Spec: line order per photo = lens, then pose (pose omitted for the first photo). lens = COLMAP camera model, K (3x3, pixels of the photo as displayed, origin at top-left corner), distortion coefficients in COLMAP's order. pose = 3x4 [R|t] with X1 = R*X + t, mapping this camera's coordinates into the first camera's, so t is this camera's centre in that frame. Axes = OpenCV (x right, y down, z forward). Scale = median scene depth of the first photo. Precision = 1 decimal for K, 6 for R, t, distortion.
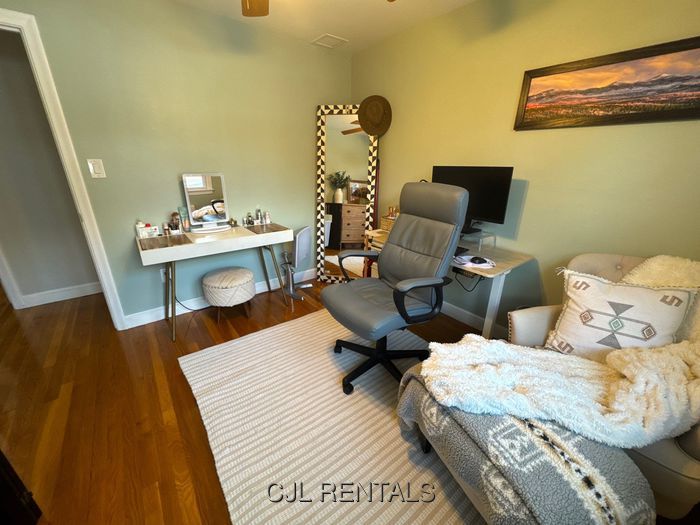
lens RADIAL K [[279.3, 0, 350.6], [0, 279.3, 263.0], [0, 0, 1]] dist [-0.000952, -0.000003]
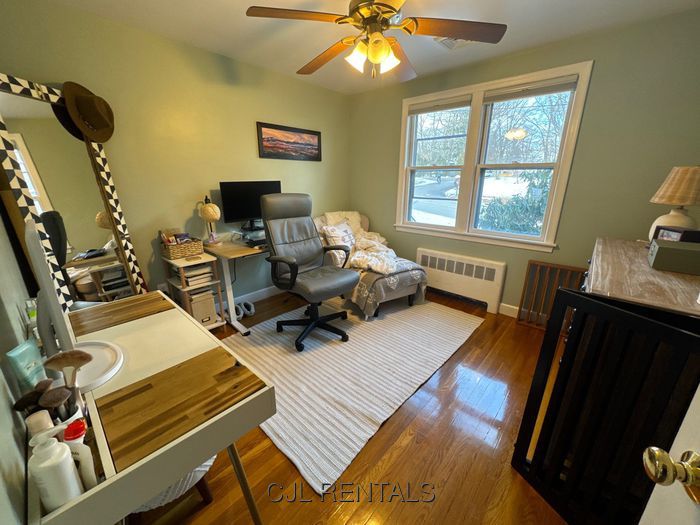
lens RADIAL K [[279.3, 0, 350.6], [0, 279.3, 263.0], [0, 0, 1]] dist [-0.000952, -0.000003]
pose [[-0.168748, -0.299834, 0.938948, -1.179800], [0.337787, 0.877332, 0.340865, -0.338306], [-0.925972, 0.374685, -0.046768, 0.871391]]
